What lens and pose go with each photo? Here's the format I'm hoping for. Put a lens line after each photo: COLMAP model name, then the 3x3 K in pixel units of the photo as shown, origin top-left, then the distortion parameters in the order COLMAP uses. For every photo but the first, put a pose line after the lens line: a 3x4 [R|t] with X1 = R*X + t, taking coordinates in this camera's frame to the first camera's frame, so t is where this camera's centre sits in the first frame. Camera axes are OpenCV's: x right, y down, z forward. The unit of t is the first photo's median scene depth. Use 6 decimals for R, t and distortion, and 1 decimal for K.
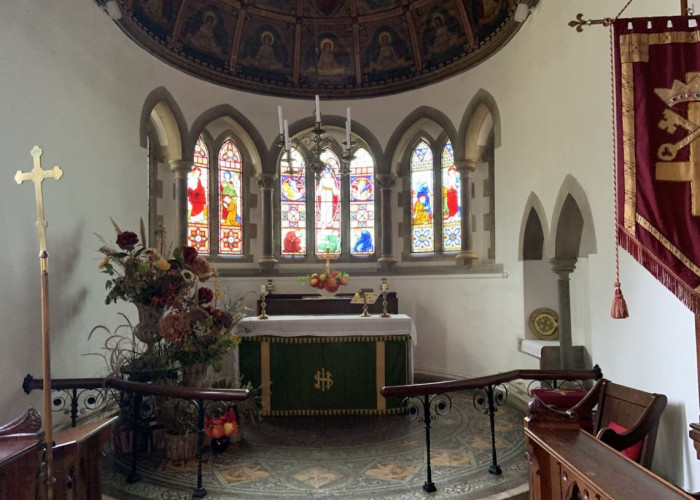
lens RADIAL K [[530.7, 0, 350.6], [0, 530.7, 252.7], [0, 0, 1]] dist [0.154661, -0.185628]
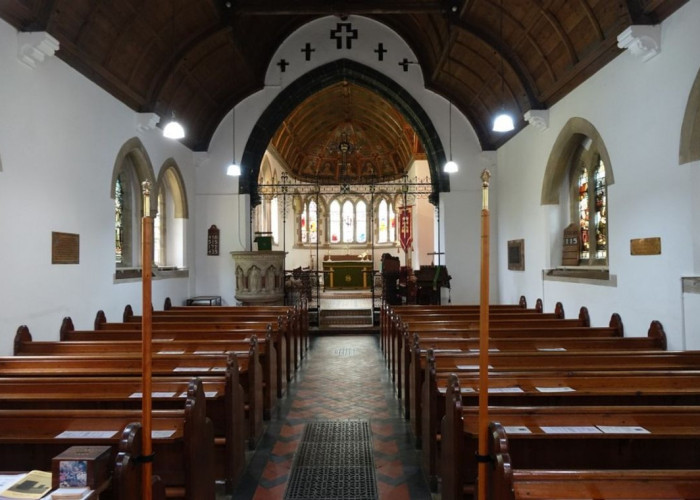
lens RADIAL K [[530.7, 0, 350.6], [0, 530.7, 252.7], [0, 0, 1]] dist [0.154661, -0.185628]
pose [[0.999279, 0.008900, -0.036909, 0.075706], [-0.007354, 0.999099, 0.041807, -0.056765], [0.037248, -0.041505, 0.998444, -1.811907]]
